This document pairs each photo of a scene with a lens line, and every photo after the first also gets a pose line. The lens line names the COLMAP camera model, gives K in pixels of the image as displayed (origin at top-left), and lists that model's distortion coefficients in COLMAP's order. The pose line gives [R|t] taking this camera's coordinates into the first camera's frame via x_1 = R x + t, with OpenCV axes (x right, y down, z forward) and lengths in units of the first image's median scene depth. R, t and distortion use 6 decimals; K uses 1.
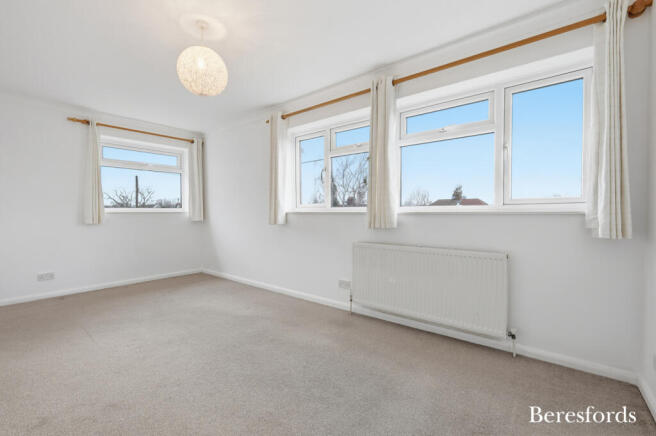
lens RADIAL K [[289.2, 0, 327.6], [0, 289.2, 211.1], [0, 0, 1]] dist [-0.000382, 0.000010]
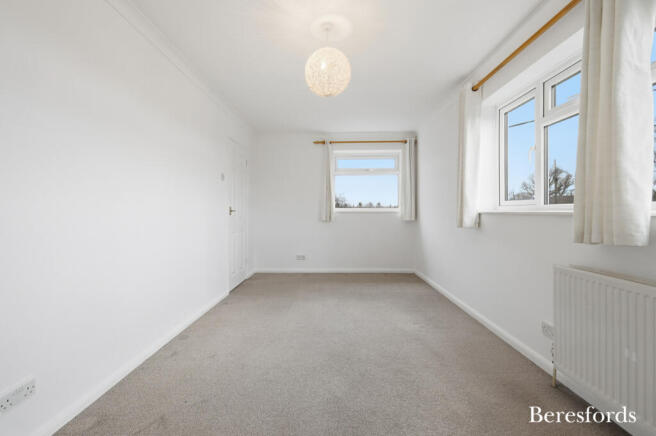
lens RADIAL K [[289.2, 0, 327.6], [0, 289.2, 211.1], [0, 0, 1]] dist [-0.000382, 0.000010]
pose [[0.624504, -0.001071, -0.781021, 0.201211], [0.004189, 0.999989, 0.001978, -0.002239], [0.781010, -0.004507, 0.624502, 0.211843]]
